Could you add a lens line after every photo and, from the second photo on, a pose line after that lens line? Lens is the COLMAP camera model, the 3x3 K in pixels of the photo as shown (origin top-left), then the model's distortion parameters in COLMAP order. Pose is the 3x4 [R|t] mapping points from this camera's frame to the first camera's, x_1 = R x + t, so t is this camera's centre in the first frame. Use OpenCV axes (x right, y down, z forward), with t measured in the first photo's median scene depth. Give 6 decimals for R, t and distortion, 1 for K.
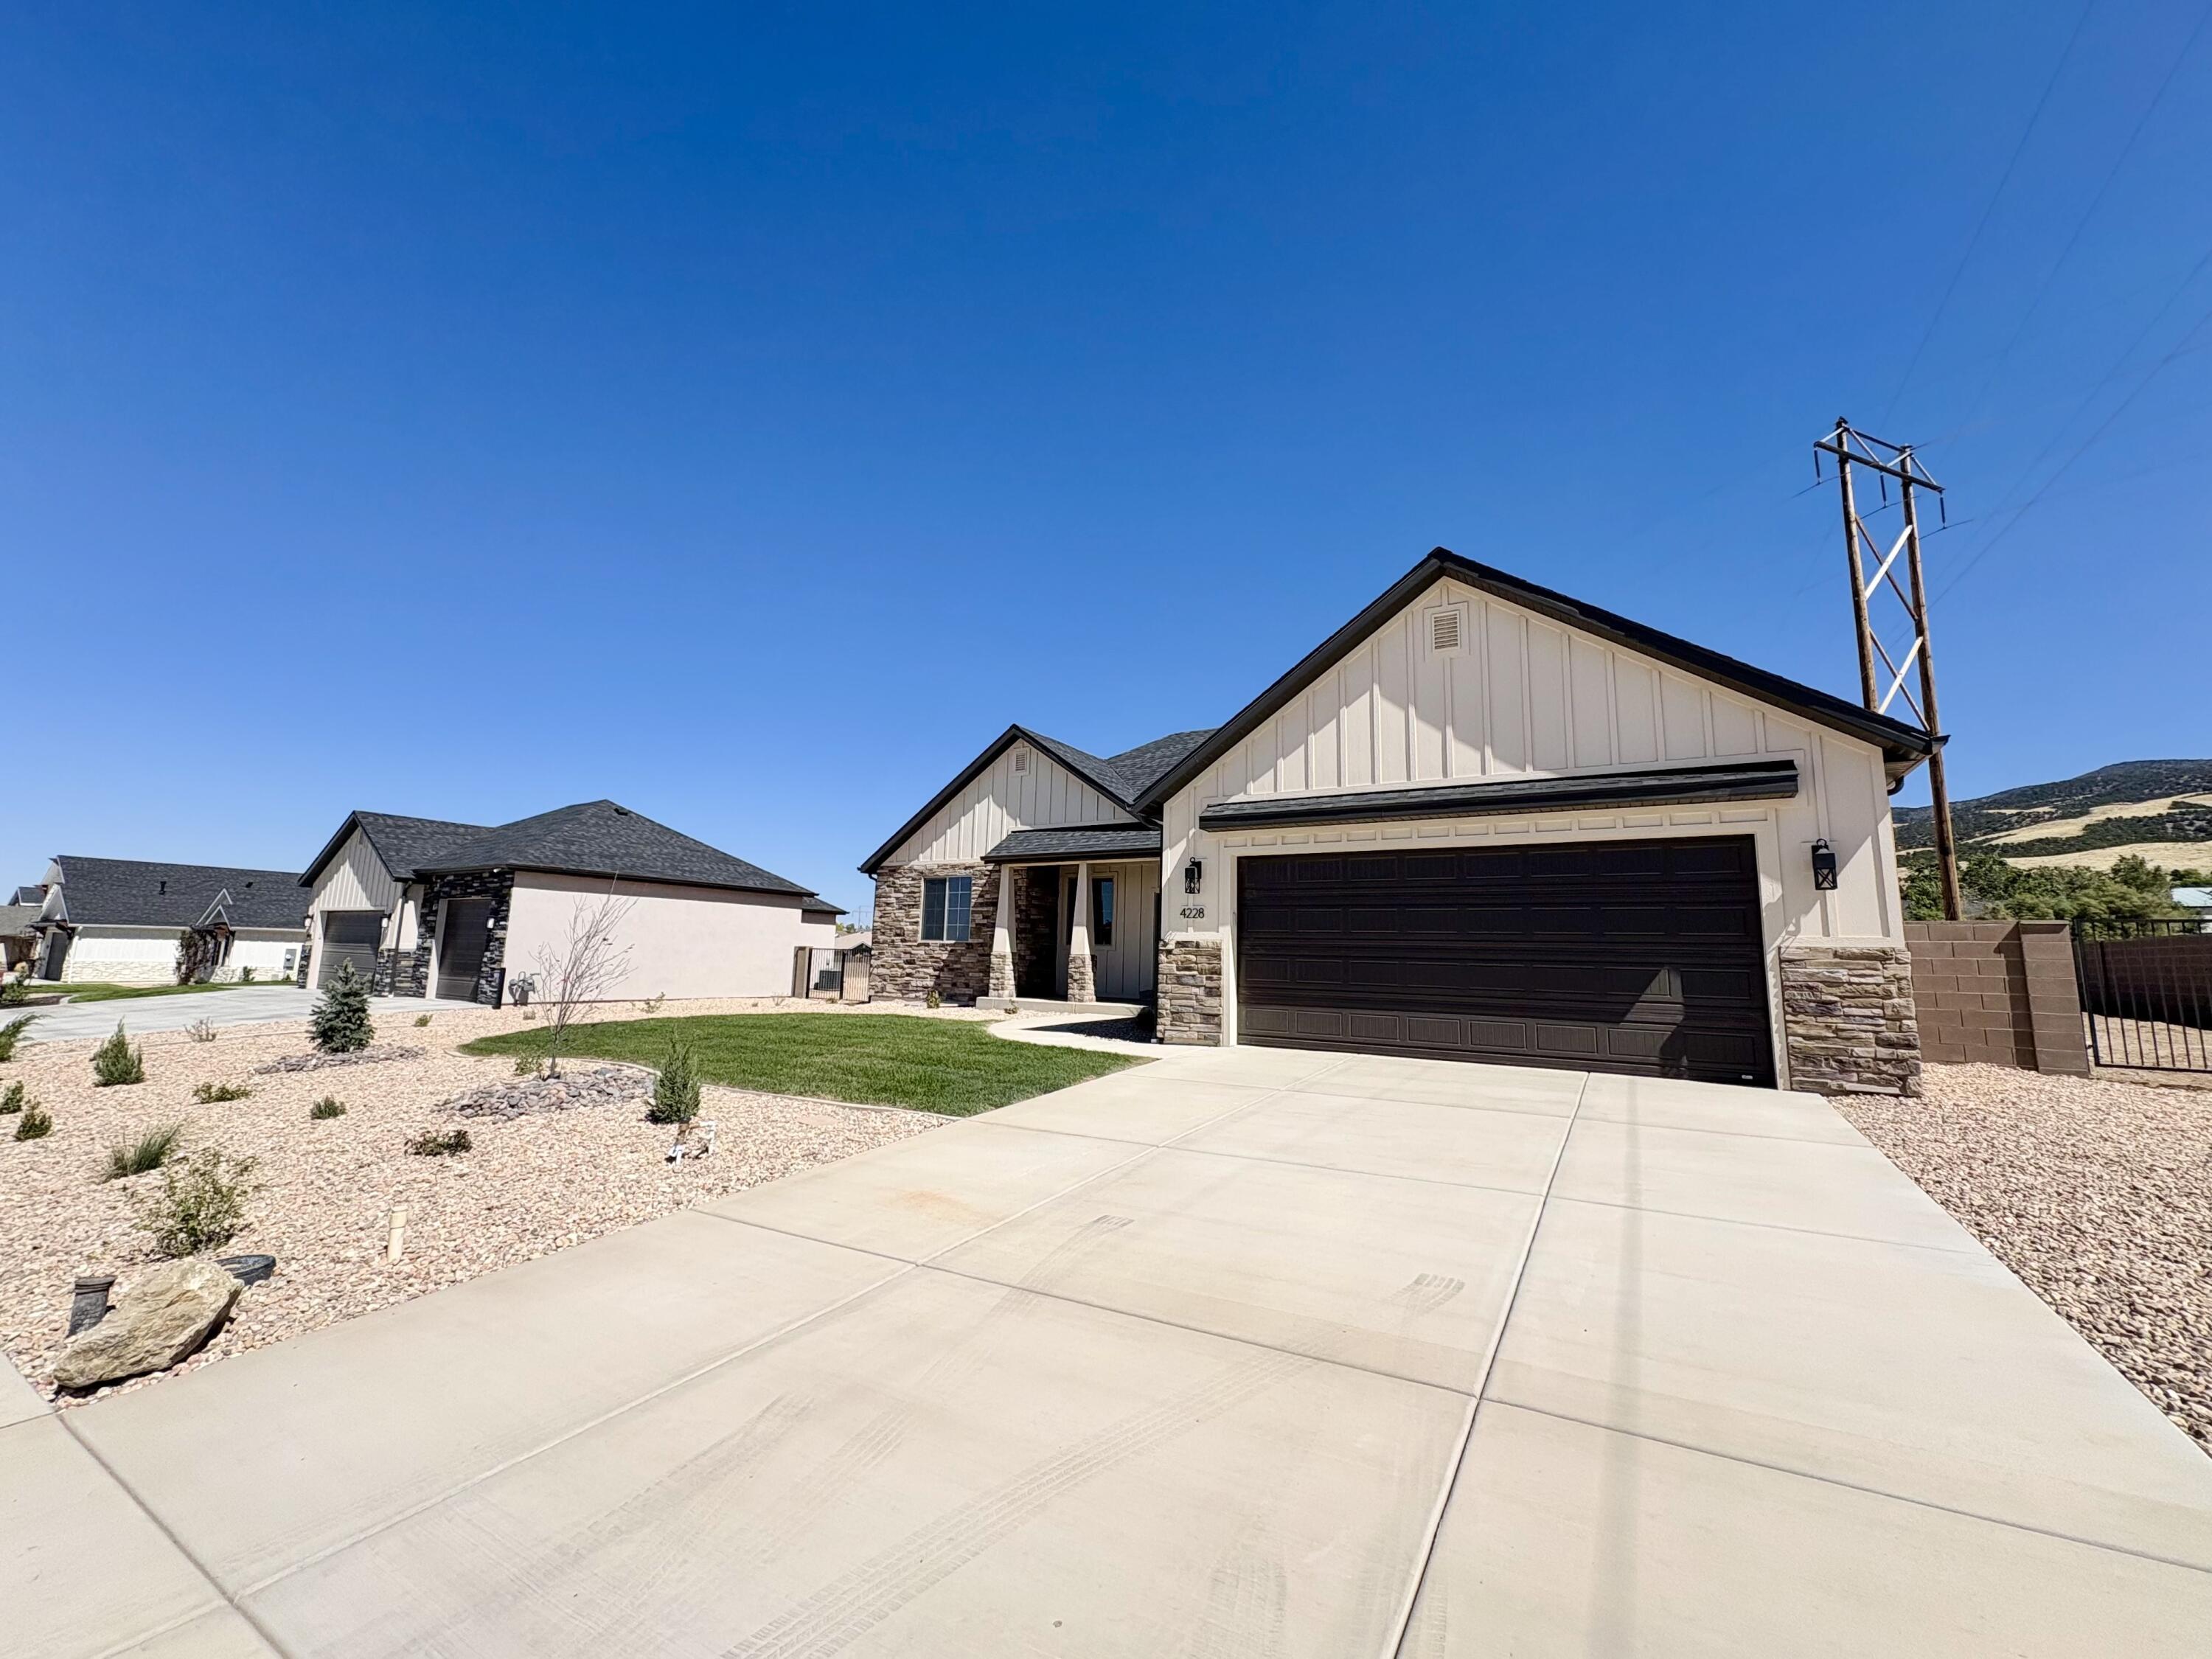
lens RADIAL K [[877.4, 0, 1108.2], [0, 877.4, 829.7], [0, 0, 1]] dist [-0.000144, 0.000375]
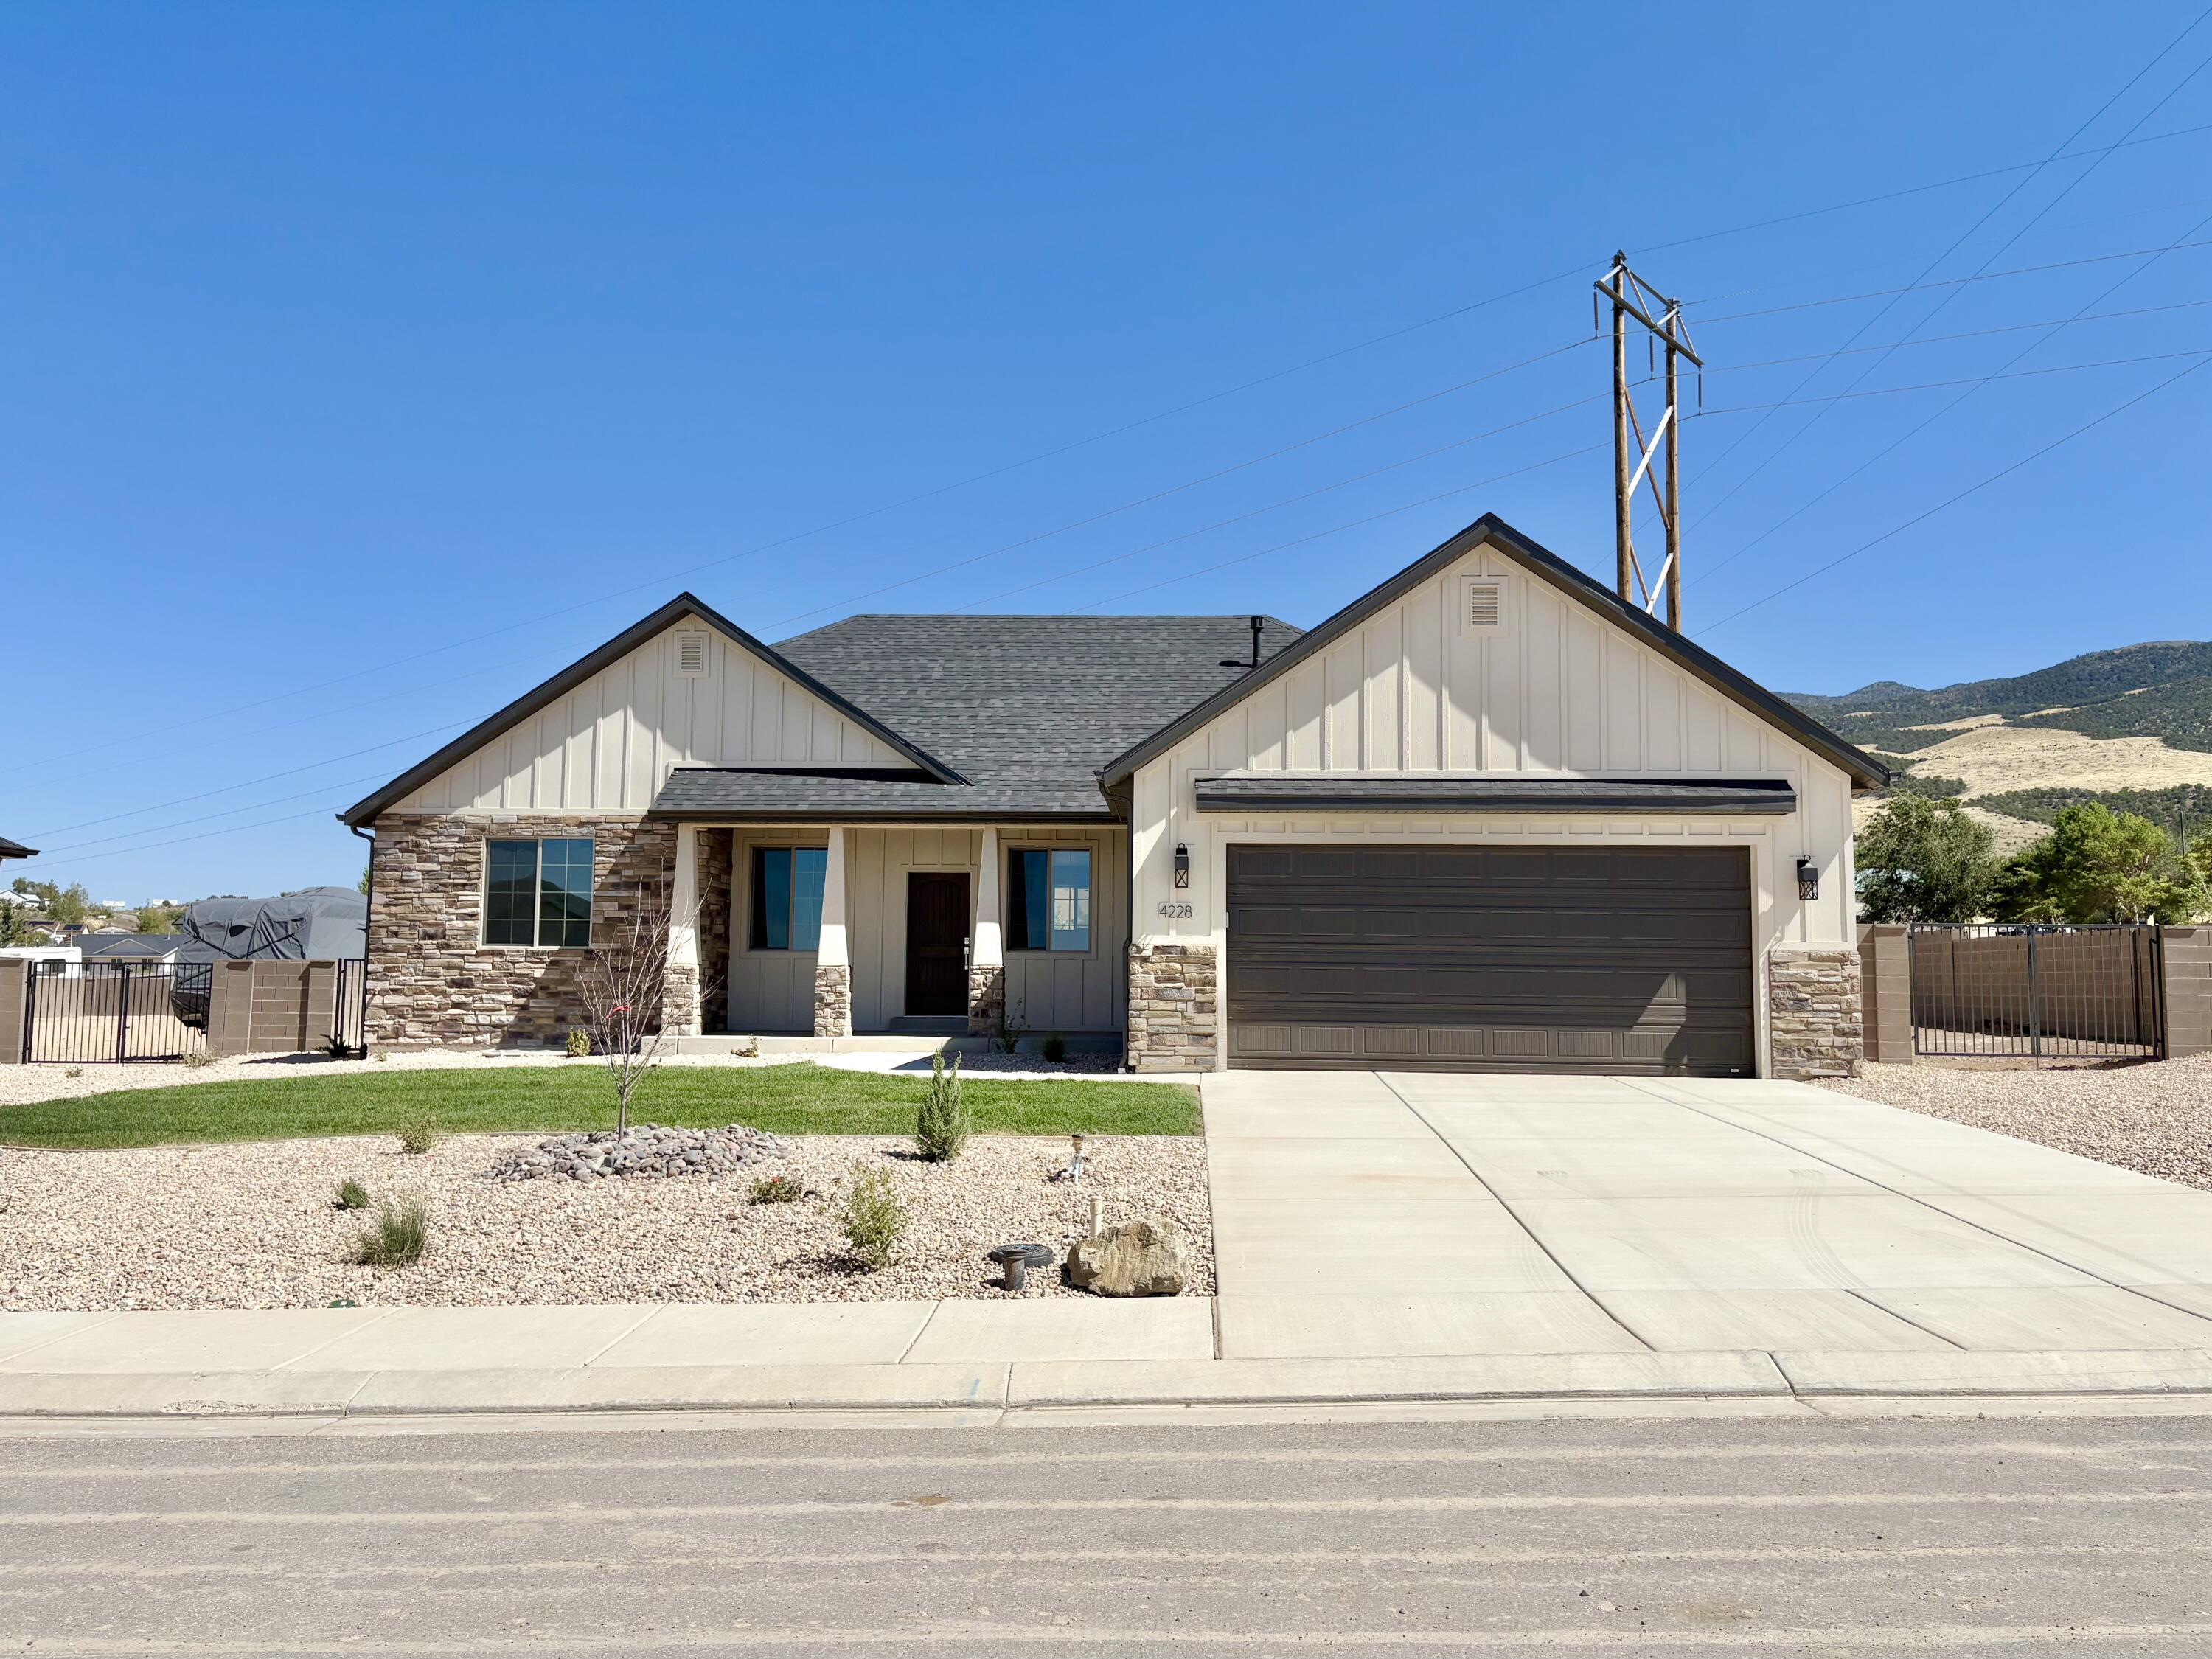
lens RADIAL K [[1704.4, 0, 1118.4], [0, 1704.4, 820.1], [0, 0, 1]] dist [0.148228, -0.441960]
pose [[0.872272, 0.030535, 0.488066, -0.707487], [-0.058659, 0.997376, 0.042437, -0.051718], [-0.485490, -0.065646, 0.871774, -0.335257]]
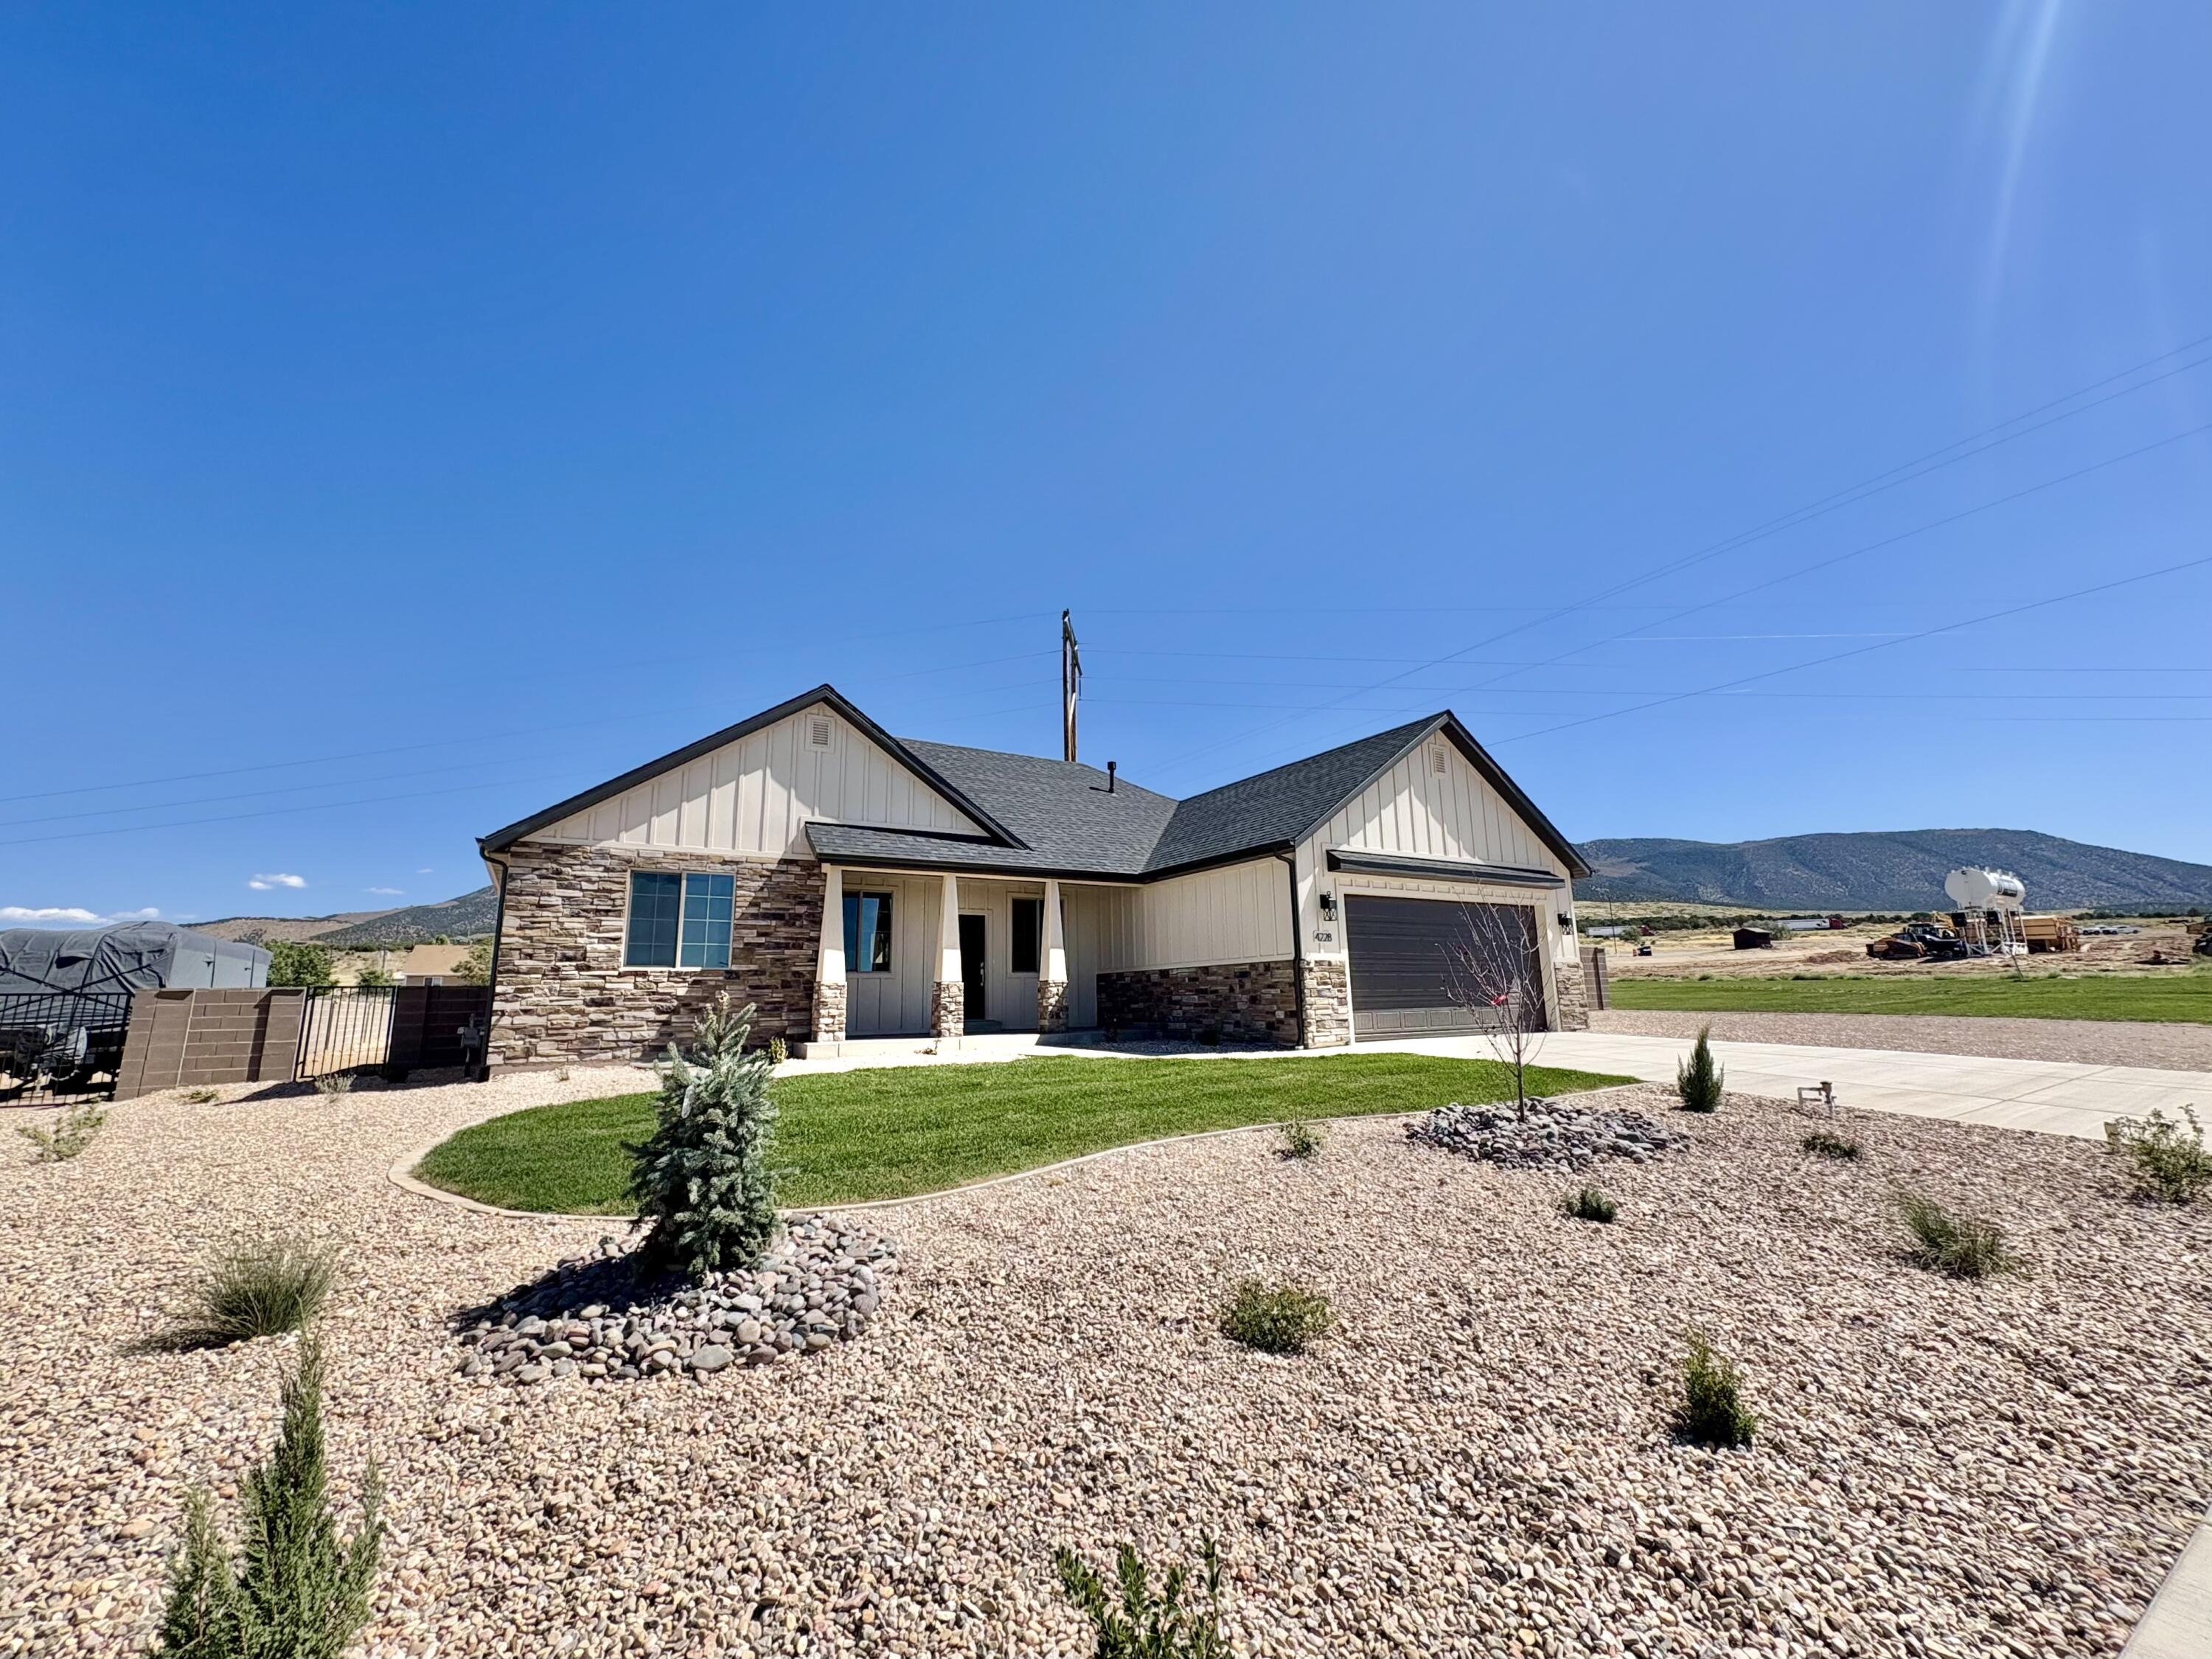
lens RADIAL K [[877.4, 0, 1108.2], [0, 877.4, 829.7], [0, 0, 1]] dist [-0.000144, 0.000375]
pose [[0.447869, 0.138647, 0.883284, -1.101348], [-0.100745, 0.989438, -0.104227, 0.101756], [-0.888405, -0.042306, 0.457107, 0.700446]]
